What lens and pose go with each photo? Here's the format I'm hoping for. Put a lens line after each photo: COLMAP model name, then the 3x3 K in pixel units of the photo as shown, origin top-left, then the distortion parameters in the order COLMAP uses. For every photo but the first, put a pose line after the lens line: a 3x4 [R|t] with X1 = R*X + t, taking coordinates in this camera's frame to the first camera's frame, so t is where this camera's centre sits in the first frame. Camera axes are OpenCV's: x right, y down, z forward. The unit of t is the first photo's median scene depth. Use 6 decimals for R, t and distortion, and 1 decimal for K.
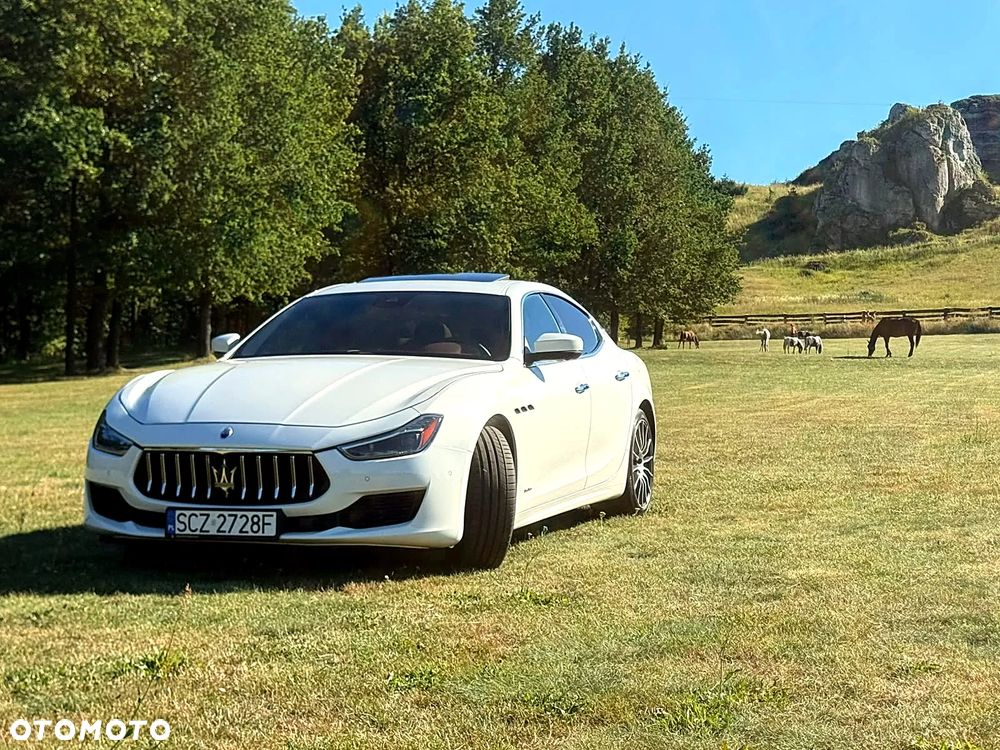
lens RADIAL K [[1754.3, 0, 500.0], [0, 1754.3, 375.0], [0, 0, 1]] dist [0.048188, 0.090618]
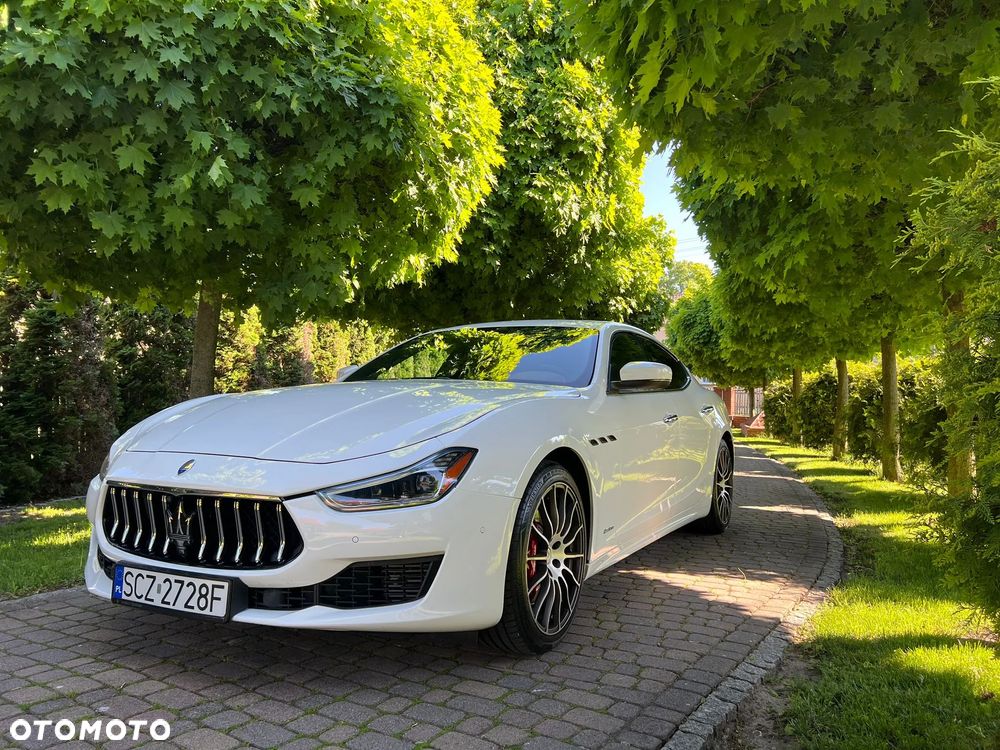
lens RADIAL K [[759.0, 0, 500.0], [0, 759.0, 375.0], [0, 0, 1]] dist [0.038404, -0.004486]
pose [[0.980344, 0.008708, -0.197104, 0.040424], [-0.018744, 0.998618, -0.049106, 0.007251], [0.196404, 0.051835, 0.979152, 0.707756]]
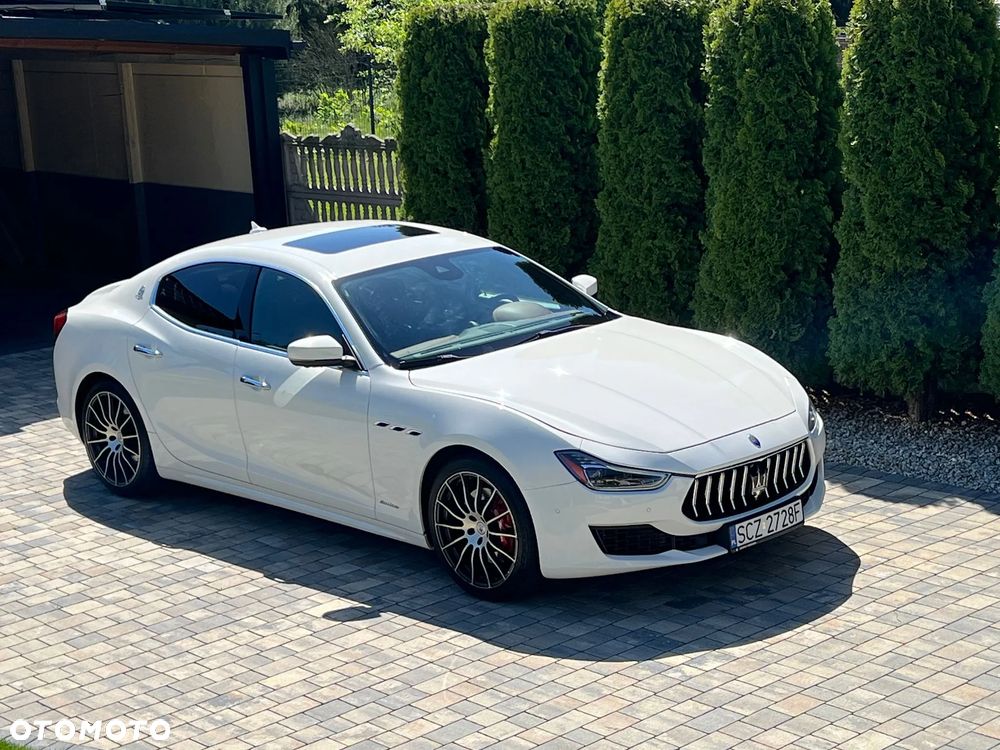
lens RADIAL K [[1754.3, 0, 500.0], [0, 1754.3, 375.0], [0, 0, 1]] dist [0.048188, 0.090618]
pose [[0.520505, -0.215878, 0.826118, -1.103574], [0.086832, 0.975878, 0.200304, -0.231177], [-0.849432, -0.032526, 0.526695, 0.579539]]
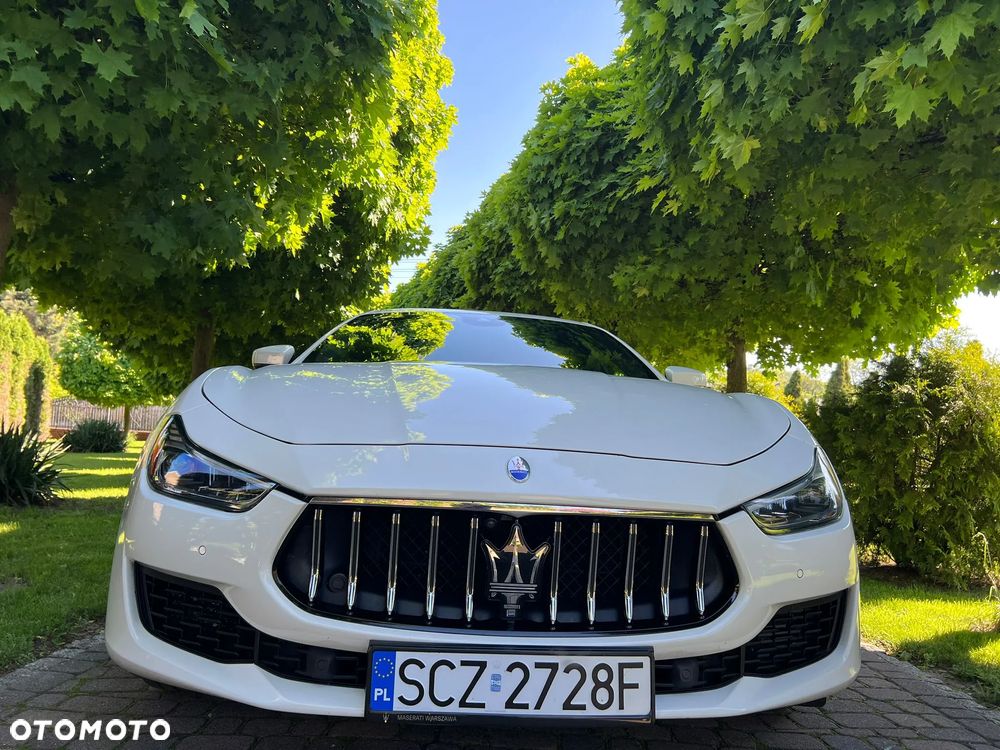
lens RADIAL K [[759.0, 0, 500.0], [0, 759.0, 375.0], [0, 0, 1]] dist [0.038404, -0.004486]
pose [[0.936760, 0.073028, 0.342268, -0.230159], [-0.041322, 0.994225, -0.099037, 0.028734], [-0.347524, 0.078631, 0.934368, 0.823243]]
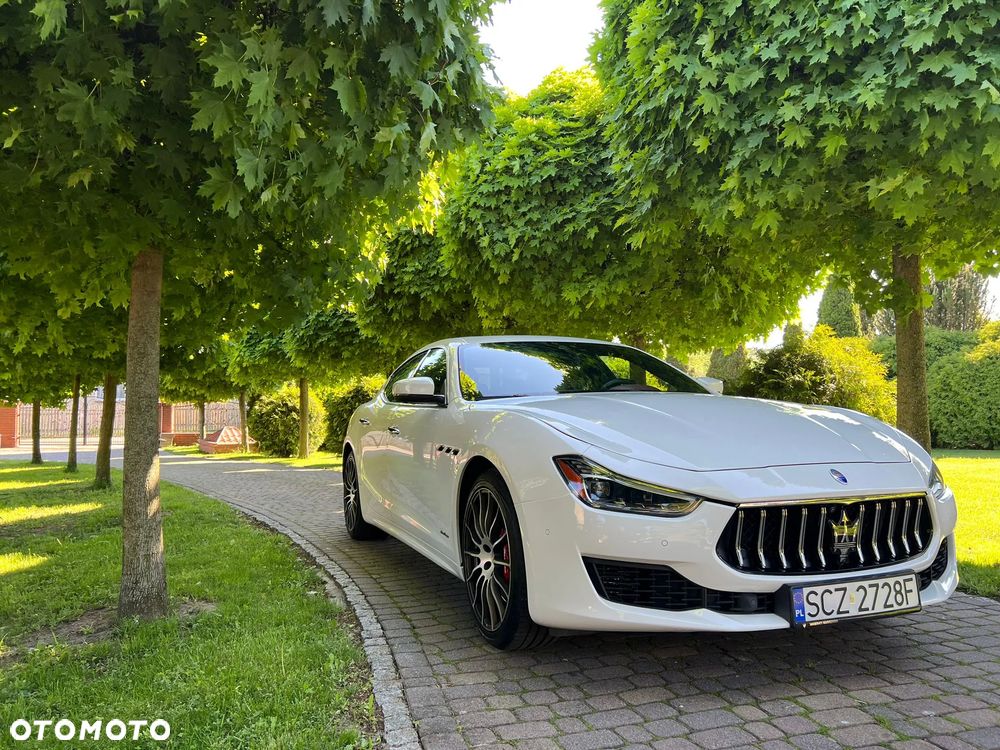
lens RADIAL K [[759.0, 0, 500.0], [0, 759.0, 375.0], [0, 0, 1]] dist [0.038404, -0.004486]
pose [[0.798439, 0.017137, 0.601832, -0.479986], [0.028104, 0.997444, -0.065688, 0.006569], [-0.601419, 0.069362, 0.795917, 0.824381]]
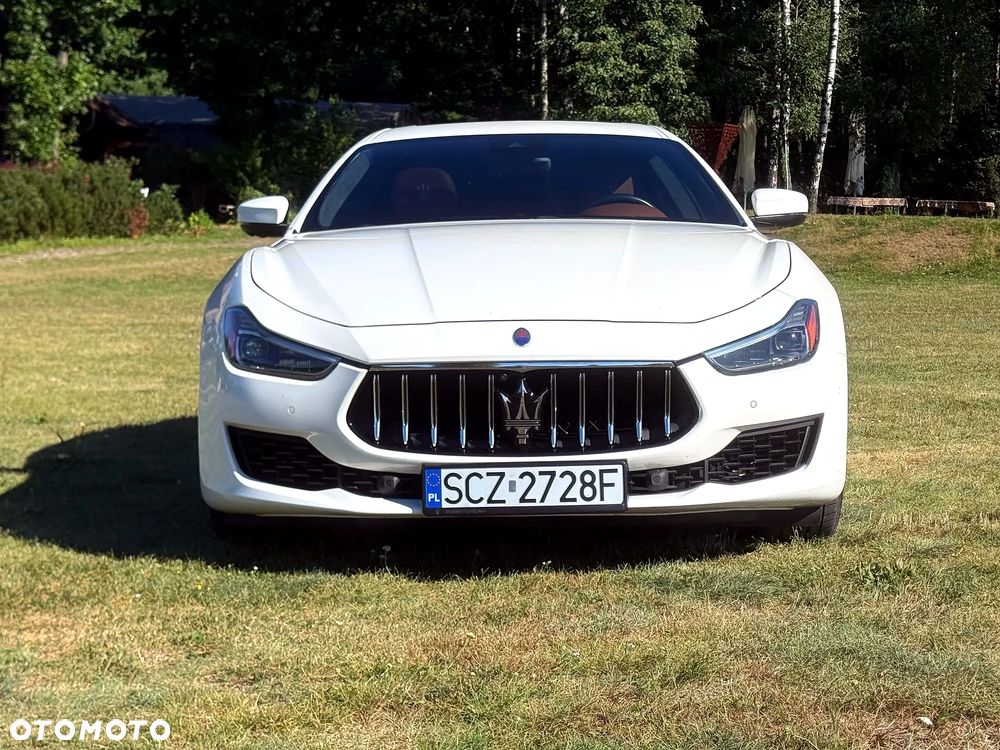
lens RADIAL K [[1754.3, 0, 500.0], [0, 1754.3, 375.0], [0, 0, 1]] dist [0.048188, 0.090618]
pose [[0.966098, -0.034118, 0.255911, -0.318886], [0.021374, 0.998396, 0.052418, 0.014643], [-0.257289, -0.045171, 0.965278, 0.425570]]
